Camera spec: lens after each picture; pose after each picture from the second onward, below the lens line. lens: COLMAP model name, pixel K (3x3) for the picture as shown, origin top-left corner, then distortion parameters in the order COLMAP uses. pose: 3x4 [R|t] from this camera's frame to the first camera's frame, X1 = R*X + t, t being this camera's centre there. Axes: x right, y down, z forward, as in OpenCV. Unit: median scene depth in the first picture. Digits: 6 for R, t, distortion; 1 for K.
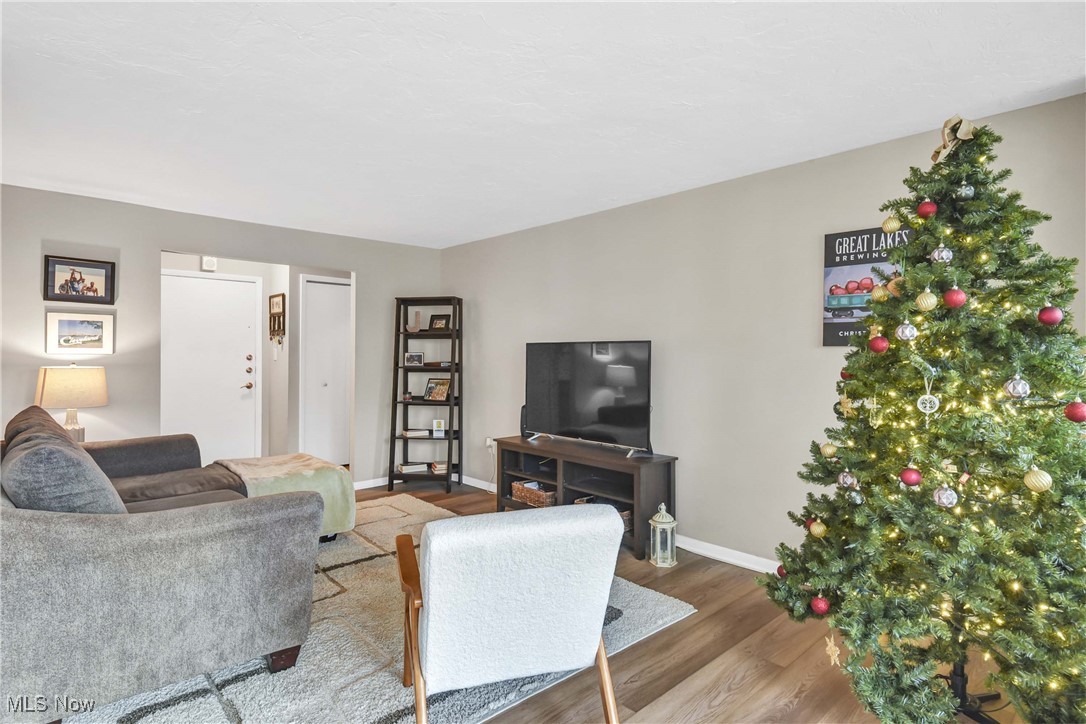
lens RADIAL K [[572.5, 0, 566.0], [0, 572.5, 356.1], [0, 0, 1]] dist [-0.000321, 0.000318]
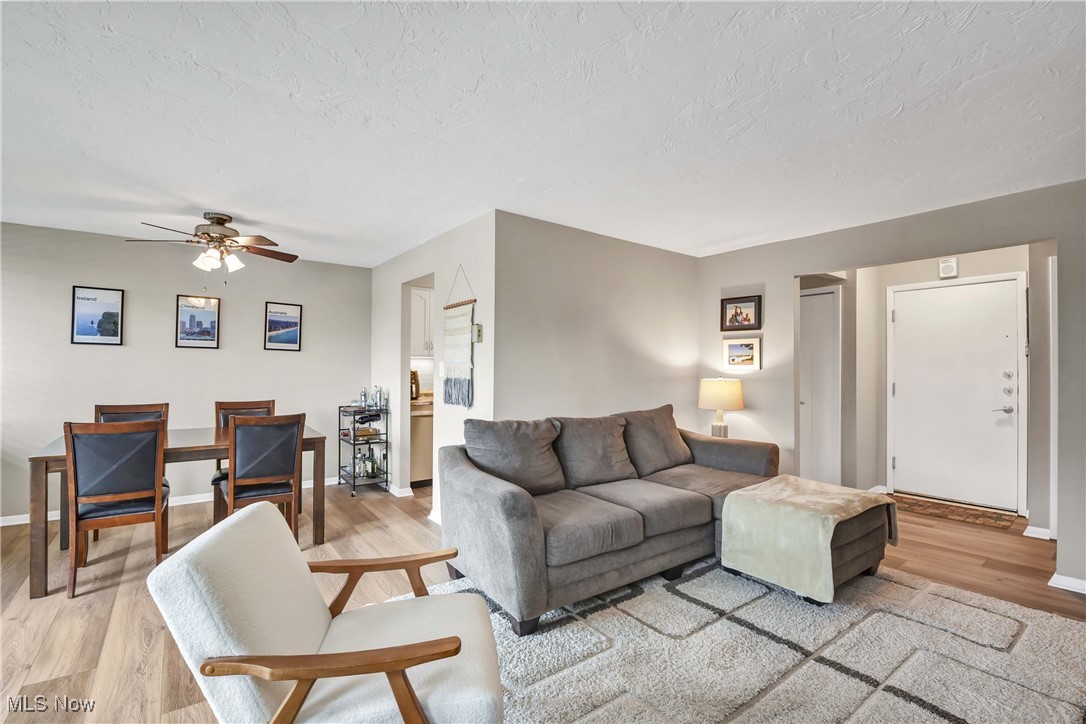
lens RADIAL K [[477.4, 0, 535.5], [0, 477.4, 363.0], [0, 0, 1]] dist [-0.006432, -0.007380]
pose [[-0.106008, -0.013396, -0.994275, 0.294216], [-0.006161, 0.999899, -0.012815, -0.002296], [0.994346, 0.004768, -0.106080, 0.669586]]
